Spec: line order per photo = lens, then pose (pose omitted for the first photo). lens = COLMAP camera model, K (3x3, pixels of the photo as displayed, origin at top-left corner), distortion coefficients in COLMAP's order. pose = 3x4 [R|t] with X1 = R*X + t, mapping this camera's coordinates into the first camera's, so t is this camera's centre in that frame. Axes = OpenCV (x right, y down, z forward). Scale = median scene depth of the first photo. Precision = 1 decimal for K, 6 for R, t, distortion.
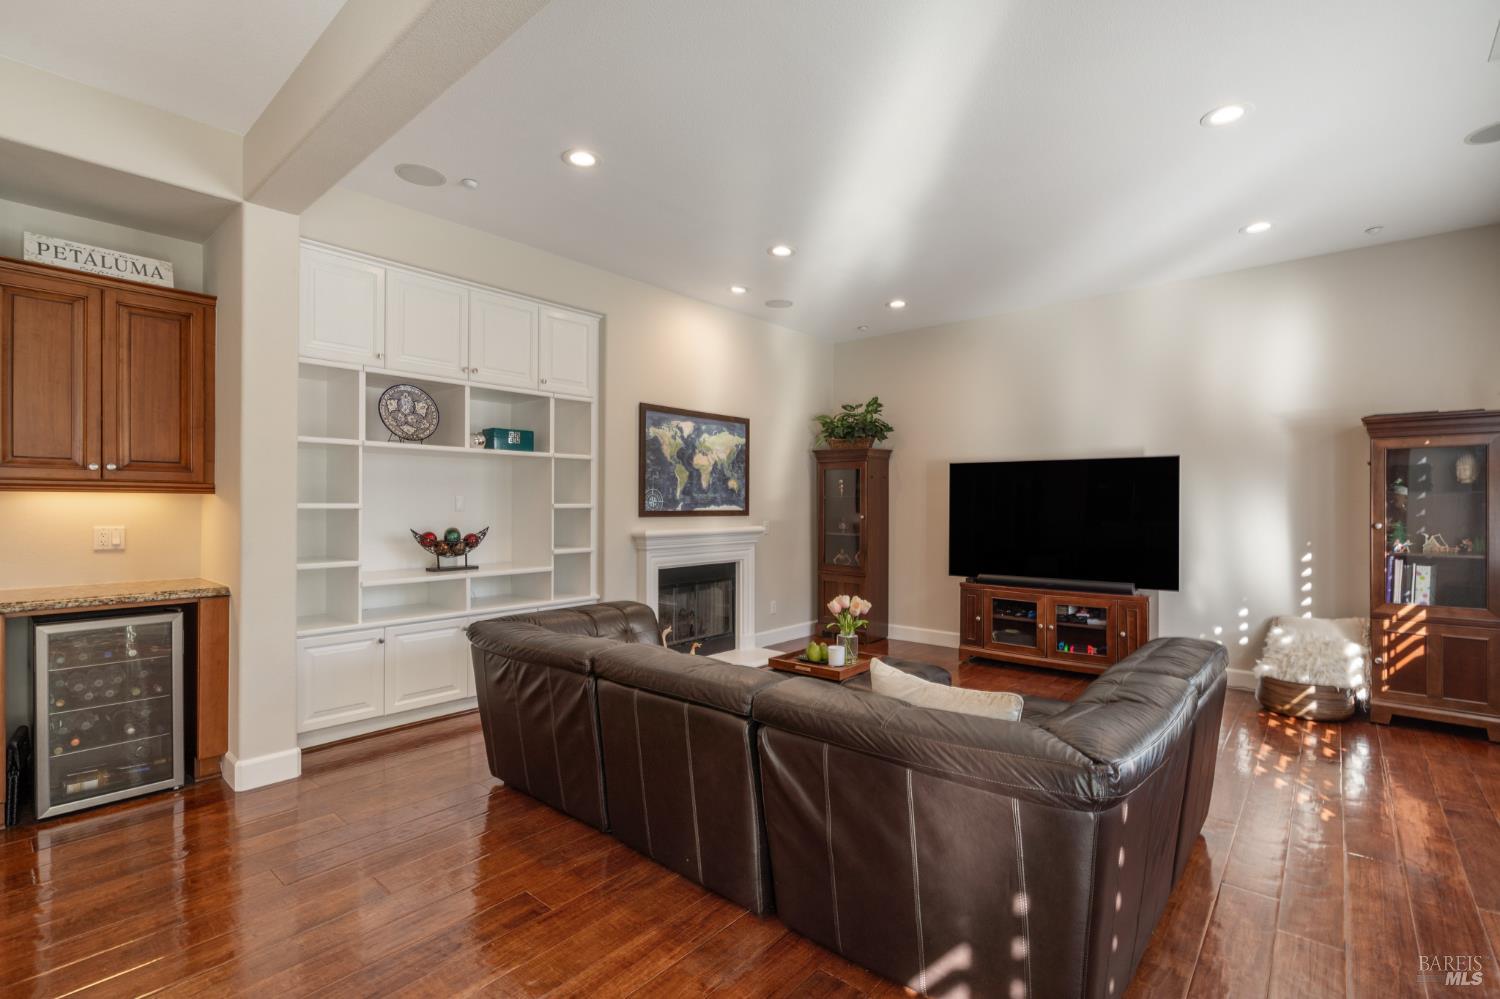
lens RADIAL K [[688.7, 0, 744.7], [0, 688.7, 505.0], [0, 0, 1]] dist [-0.001133, 0.000153]
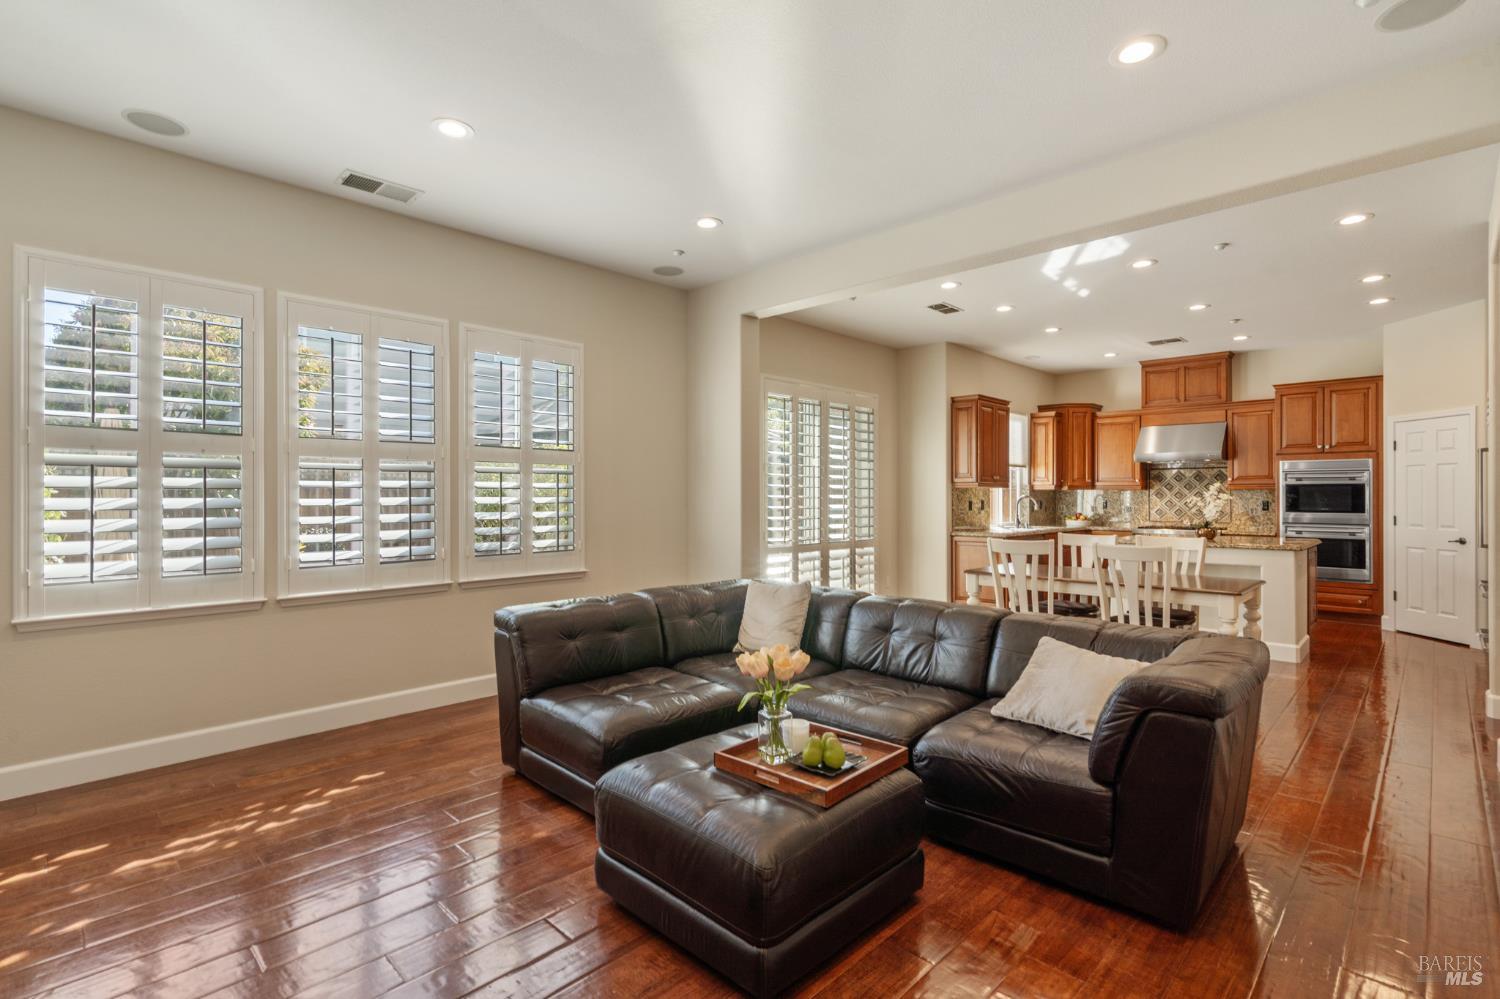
lens RADIAL K [[699.5, 0, 746.0], [0, 699.5, 492.3], [0, 0, 1]] dist [0.000488, -0.000065]
pose [[-0.997127, -0.004964, 0.075584, 0.088945], [-0.004874, 0.999987, 0.001372, -0.002394], [-0.075590, 0.001000, -0.997138, 1.162011]]
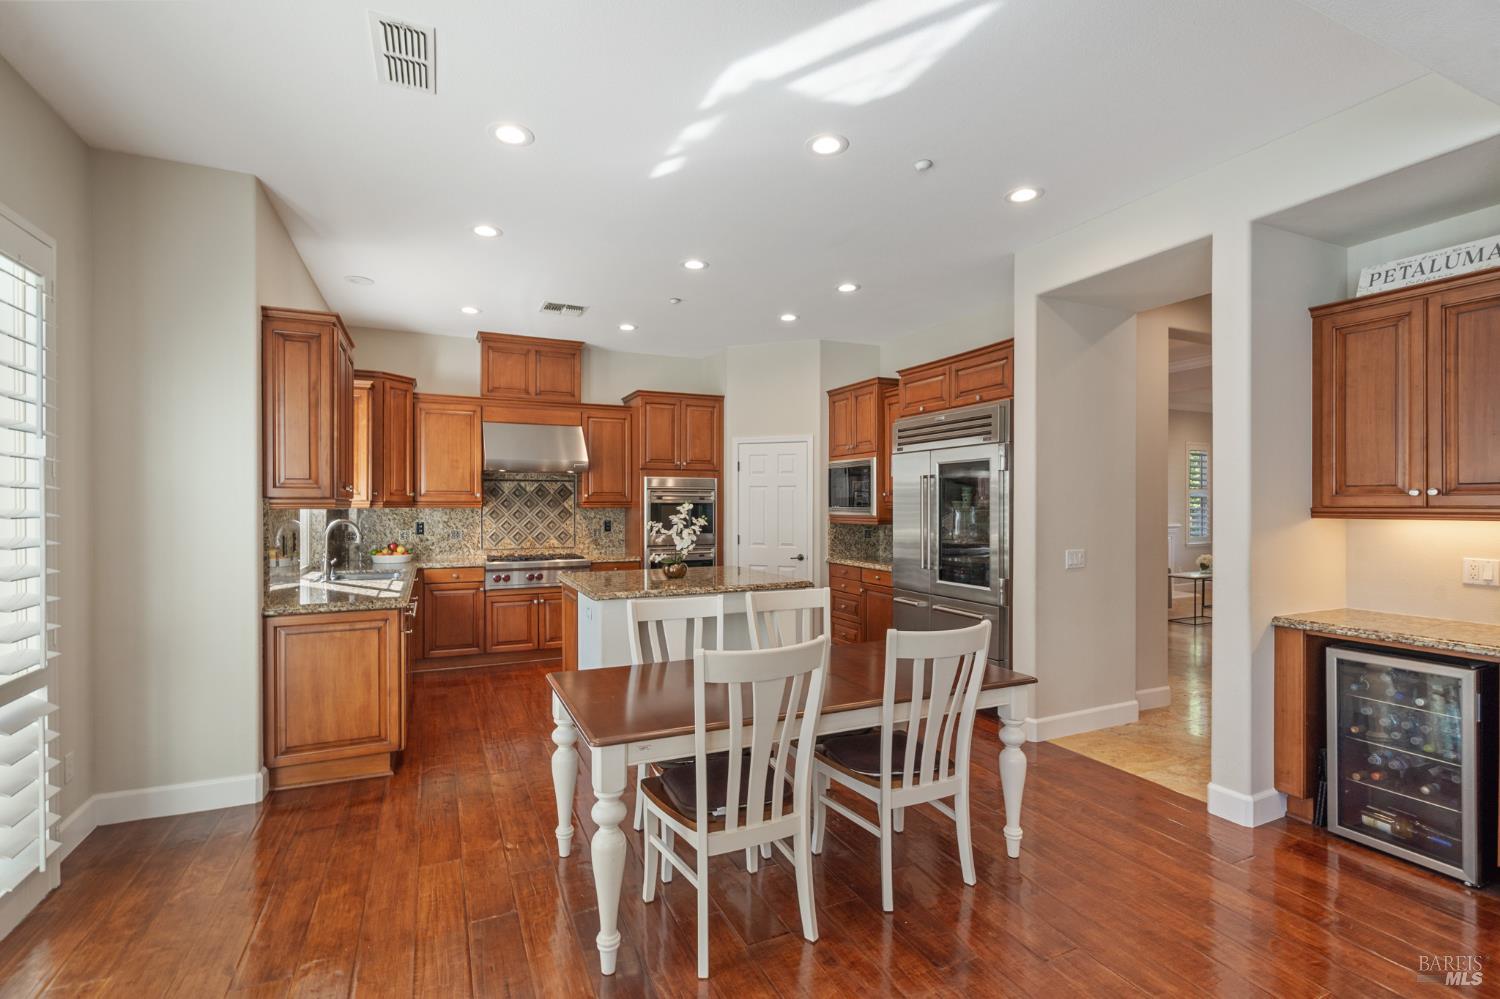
lens RADIAL K [[688.7, 0, 744.7], [0, 688.7, 505.0], [0, 0, 1]] dist [-0.001133, 0.000153]
pose [[-0.423761, -0.003815, -0.905766, 0.165712], [-0.007248, 0.999973, -0.000822, -0.018671], [0.905745, 0.006216, -0.423778, 0.341098]]
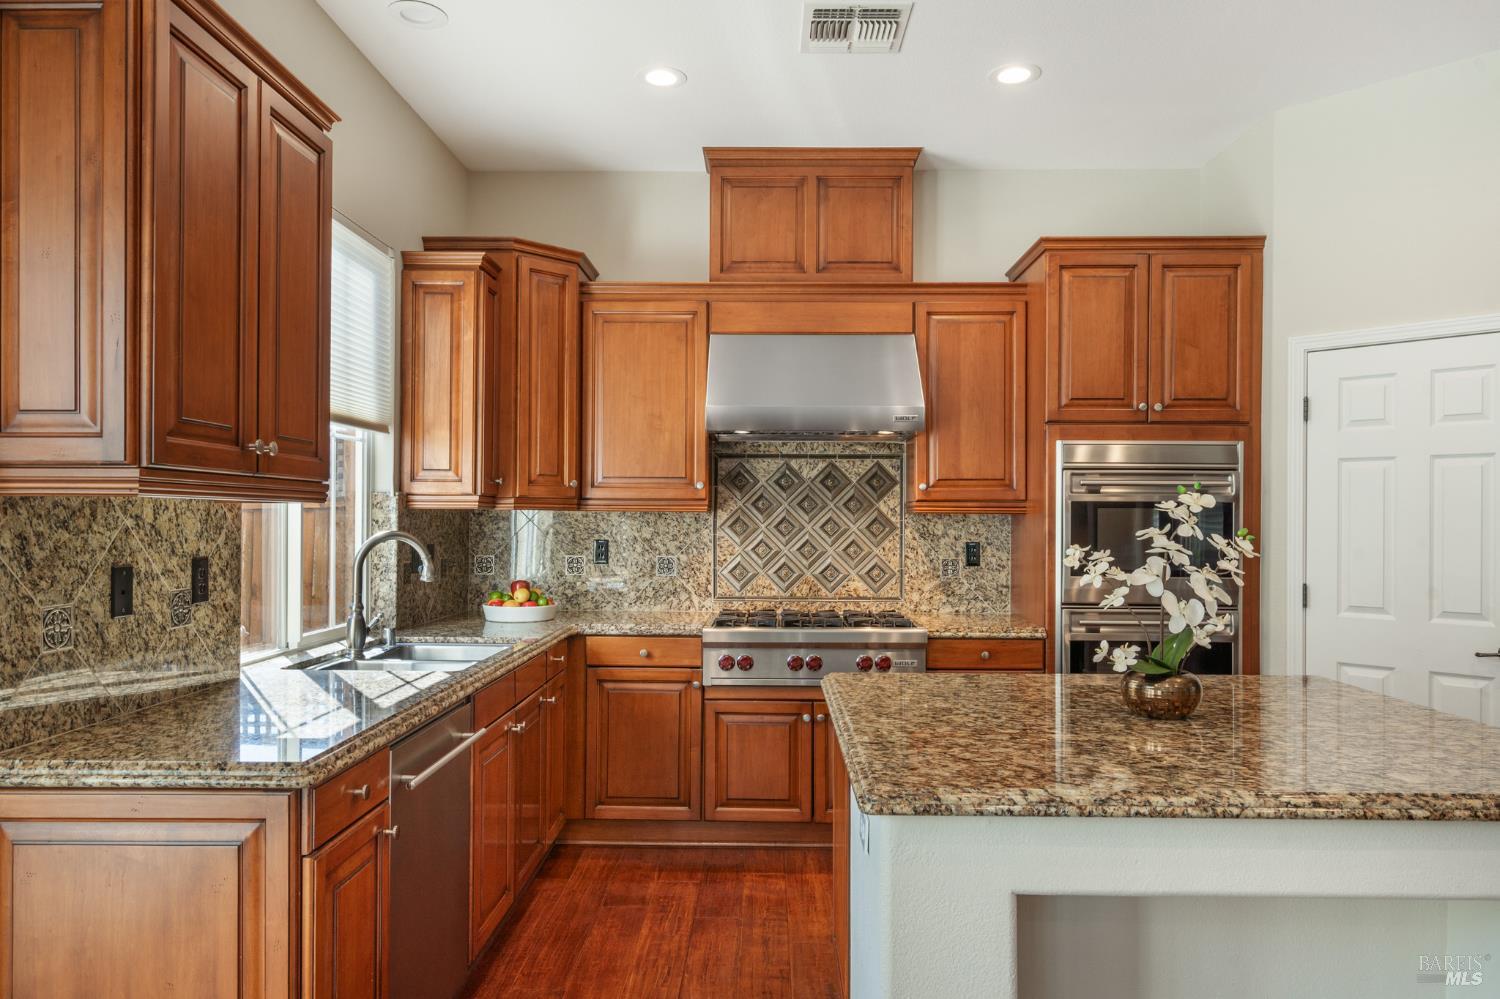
lens RADIAL K [[999.4, 0, 747.4], [0, 999.4, 512.7], [0, 0, 1]] dist [0.004087, 0.002329]
pose [[-0.774953, -0.012306, -0.631900, -0.222114], [-0.012955, 0.999910, -0.003585, -0.007830], [0.631887, 0.005408, -0.775042, 0.090954]]
